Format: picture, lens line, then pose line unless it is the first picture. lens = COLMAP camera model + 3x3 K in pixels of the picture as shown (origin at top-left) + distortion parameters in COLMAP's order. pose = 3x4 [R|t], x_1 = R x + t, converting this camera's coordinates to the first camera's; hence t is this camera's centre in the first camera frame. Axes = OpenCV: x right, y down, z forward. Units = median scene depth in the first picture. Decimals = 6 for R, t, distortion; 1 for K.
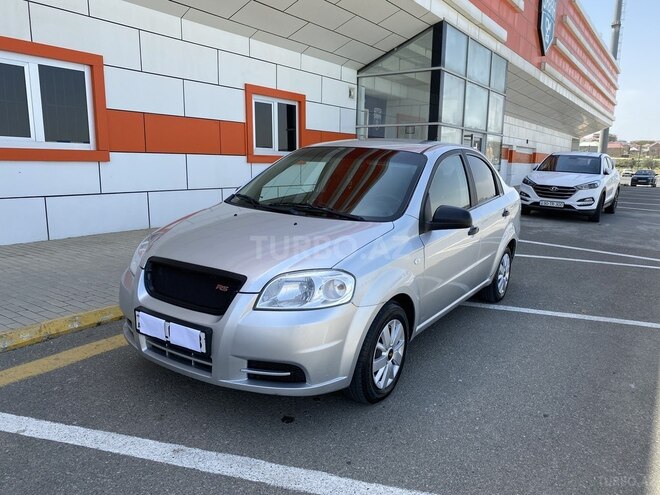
lens RADIAL K [[503.8, 0, 333.5], [0, 503.8, 252.7], [0, 0, 1]] dist [0.028296, -0.026733]
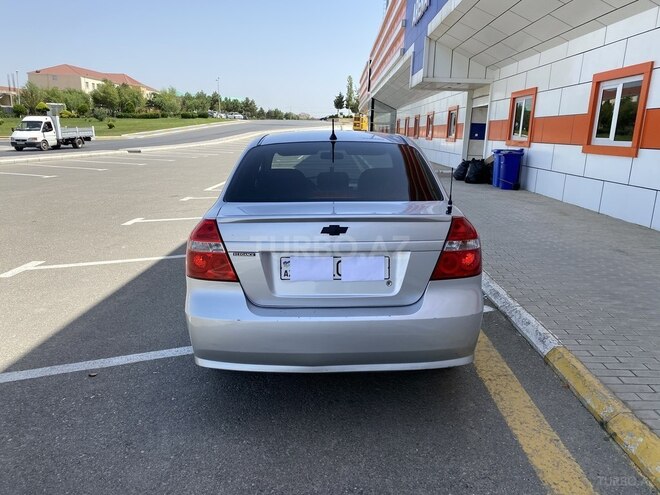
lens RADIAL K [[503.8, 0, 335.5], [0, 503.8, 254.5], [0, 0, 1]] dist [0.028296, -0.026733]
pose [[-0.833272, 0.083666, -0.546496, 0.685212], [-0.148746, 0.918108, 0.367360, -0.276645], [0.532478, 0.387400, -0.752588, 1.471948]]
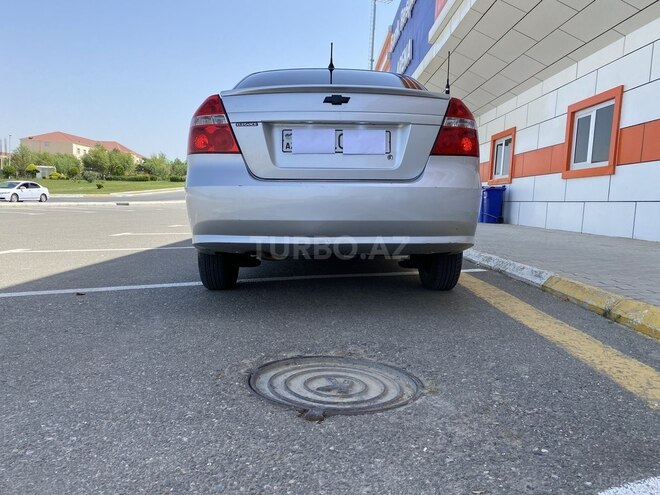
lens RADIAL K [[503.8, 0, 335.4], [0, 503.8, 251.3], [0, 0, 1]] dist [0.028296, -0.026733]
pose [[-0.816581, 0.000897, -0.577231, 0.698697], [-0.162622, 0.959136, 0.231544, -0.164938], [0.553850, 0.282945, -0.783066, 1.506286]]
